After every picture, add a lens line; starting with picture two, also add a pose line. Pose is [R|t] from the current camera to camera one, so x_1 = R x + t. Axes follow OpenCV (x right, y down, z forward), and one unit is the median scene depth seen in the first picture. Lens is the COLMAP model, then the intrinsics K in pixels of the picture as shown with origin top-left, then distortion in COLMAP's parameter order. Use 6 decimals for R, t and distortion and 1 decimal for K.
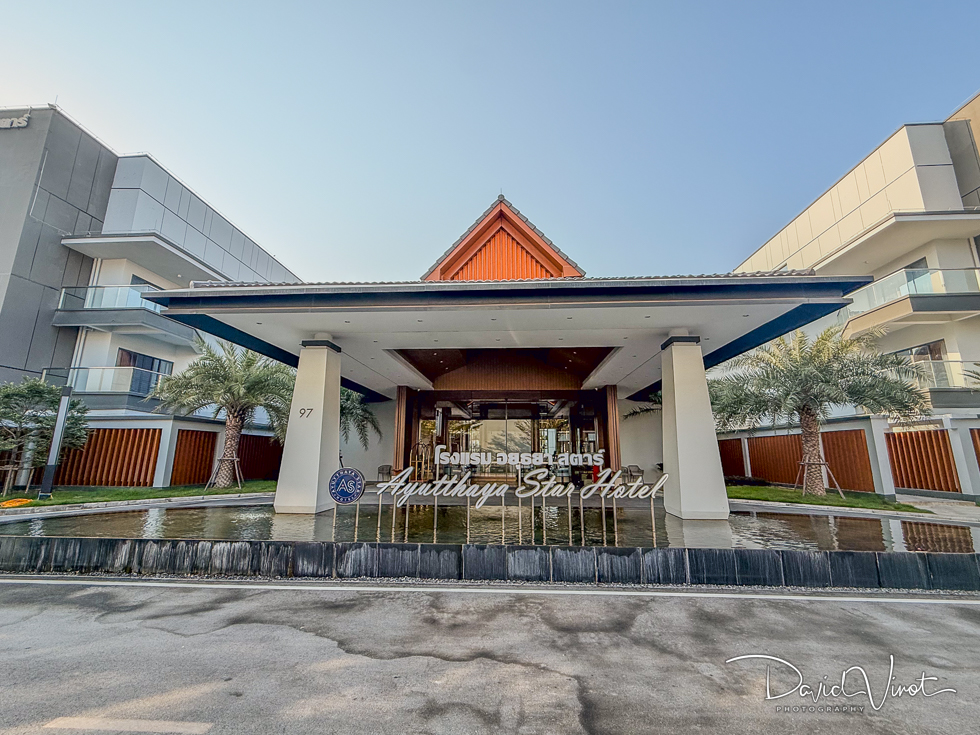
lens RADIAL K [[421.7, 0, 490.0], [0, 421.7, 367.5], [0, 0, 1]] dist [0.000246, -0.000063]
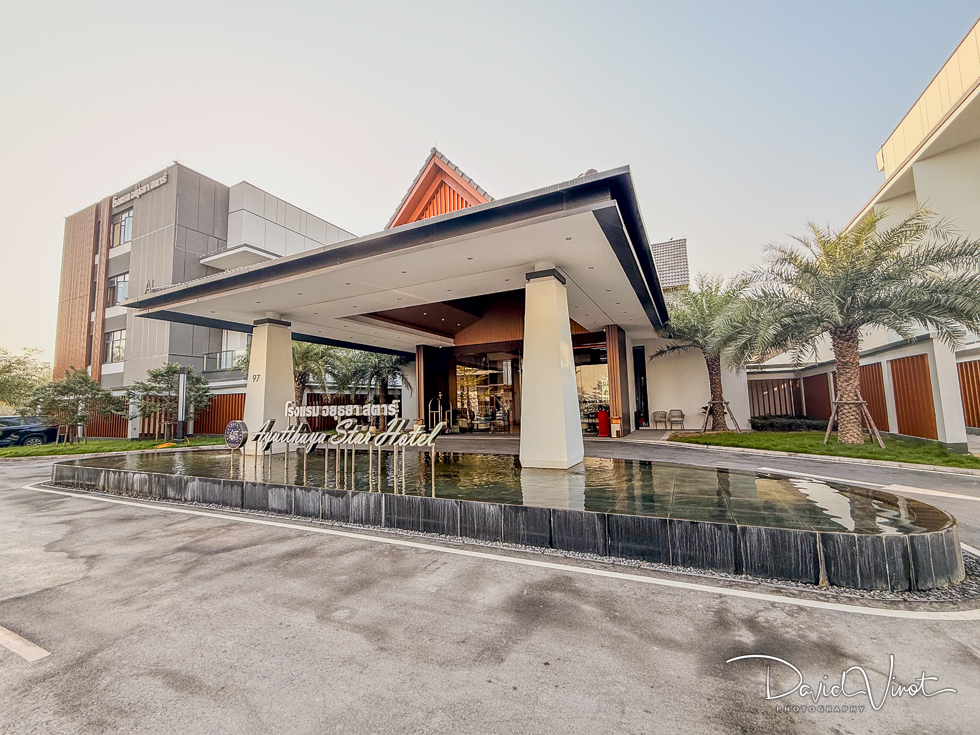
lens RADIAL K [[410.5, 0, 490.0], [0, 410.5, 367.5], [0, 0, 1]] dist [-0.000172, -0.000017]
pose [[0.923993, -0.064452, -0.376938, 0.895029], [0.108071, 0.989524, 0.095720, 0.044993], [0.366820, -0.129181, 0.921279, 0.170282]]
